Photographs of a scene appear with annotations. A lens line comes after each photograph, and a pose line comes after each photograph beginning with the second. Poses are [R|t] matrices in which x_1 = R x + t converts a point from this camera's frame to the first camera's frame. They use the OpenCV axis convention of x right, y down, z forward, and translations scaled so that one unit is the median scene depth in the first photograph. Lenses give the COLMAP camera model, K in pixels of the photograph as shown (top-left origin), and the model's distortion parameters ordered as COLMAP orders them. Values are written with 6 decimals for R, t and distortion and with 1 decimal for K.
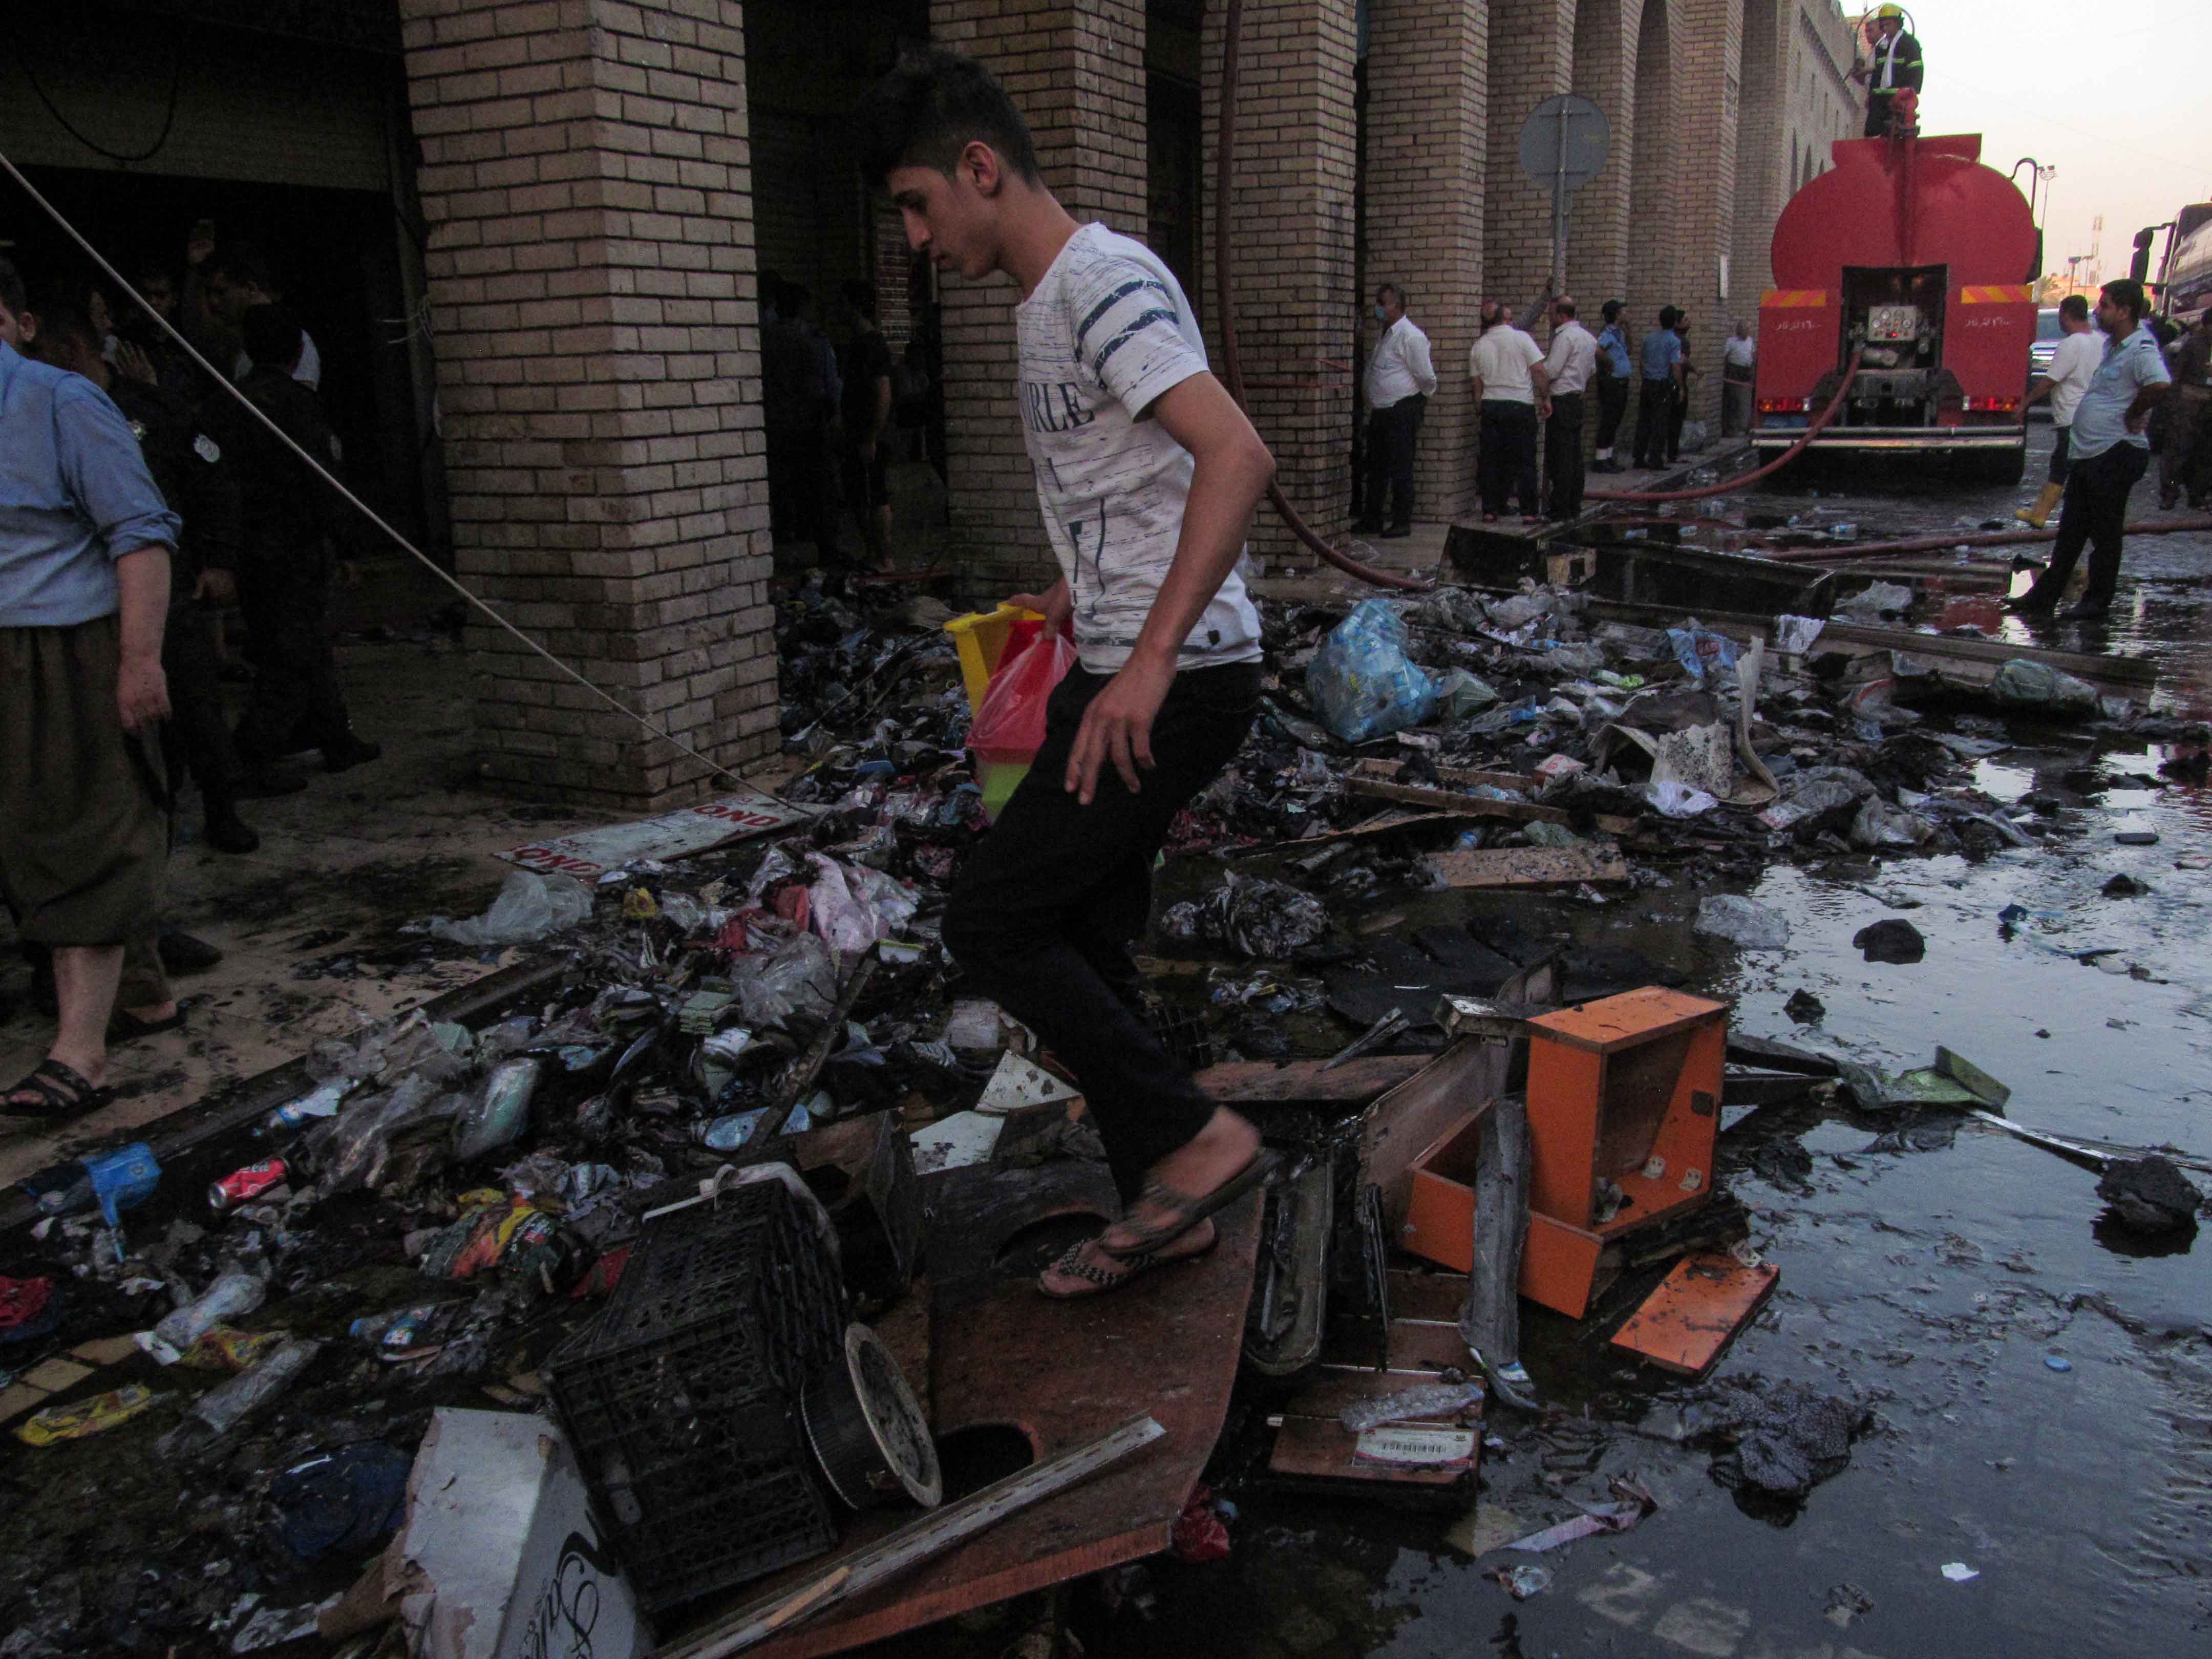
lens RADIAL K [[1806.1, 0, 1114.1], [0, 1806.1, 840.5], [0, 0, 1]] dist [-0.083188, 0.030775]
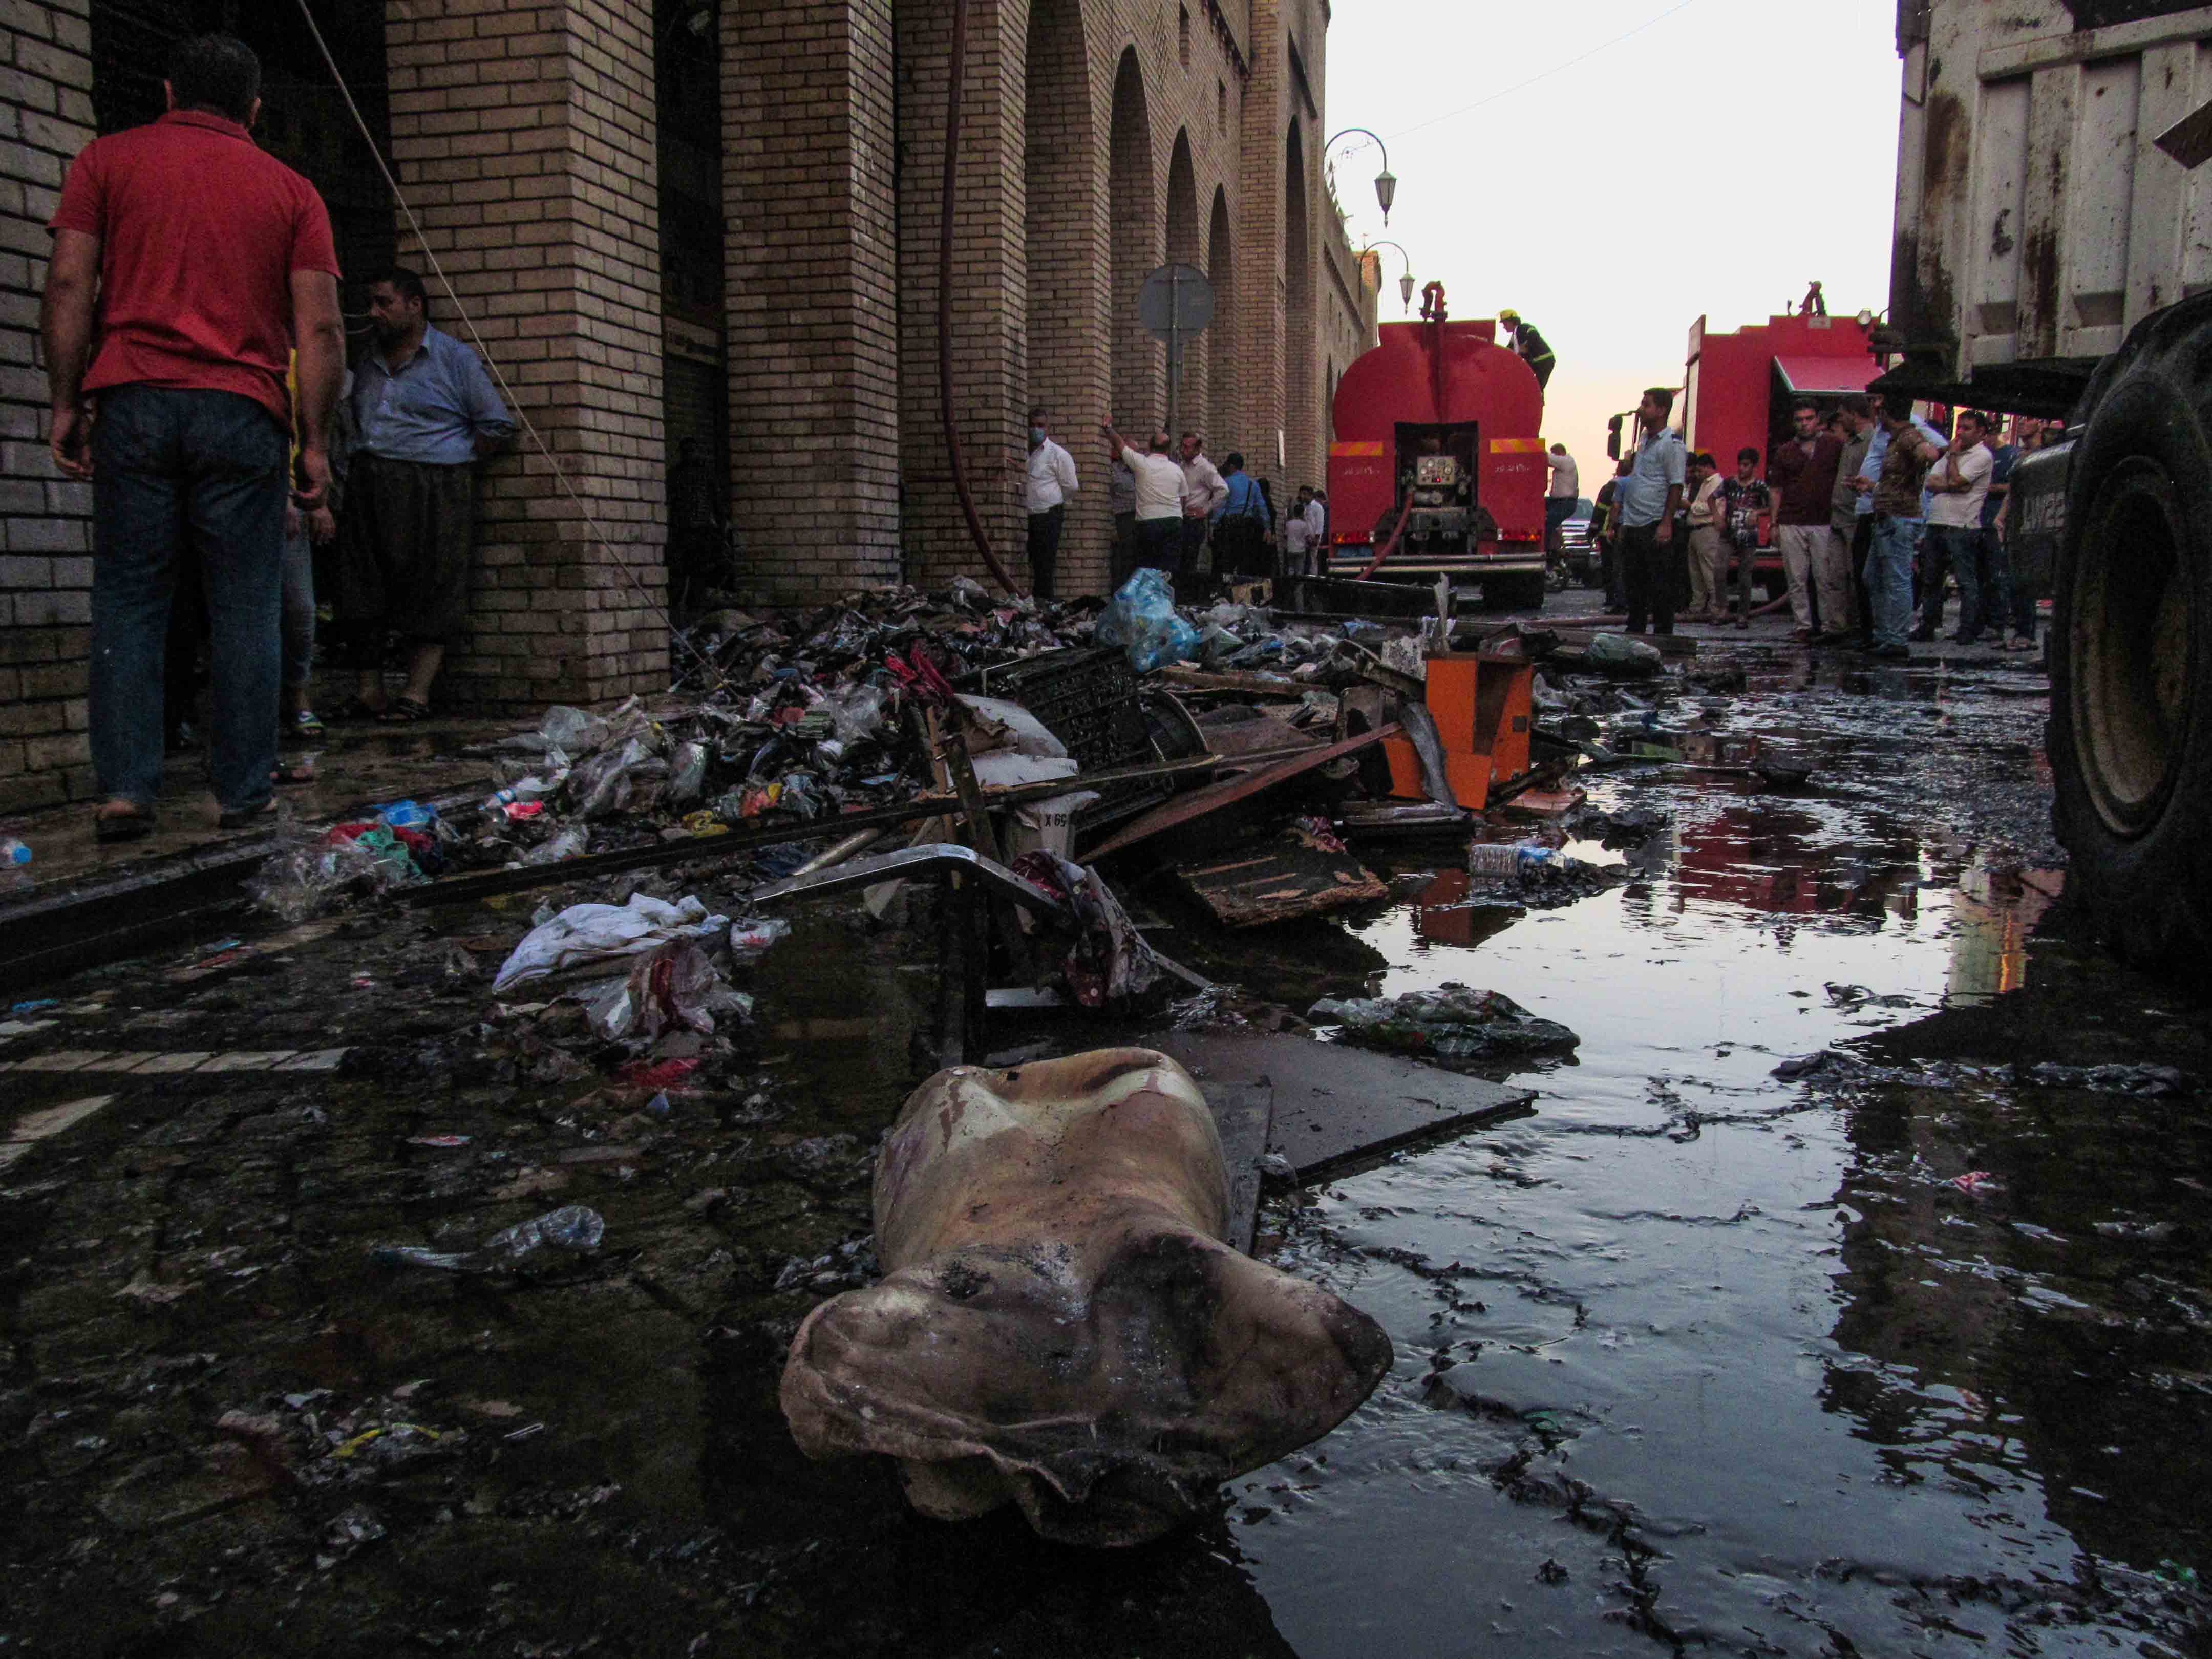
lens RADIAL K [[1806.1, 0, 1100.9], [0, 1806.1, 841.6], [0, 0, 1]] dist [-0.083188, 0.030775]
pose [[0.969329, -0.025697, 0.244421, -0.153953], [0.054710, 0.992126, -0.112665, 0.151399], [-0.239601, 0.122581, 0.963102, -0.151772]]
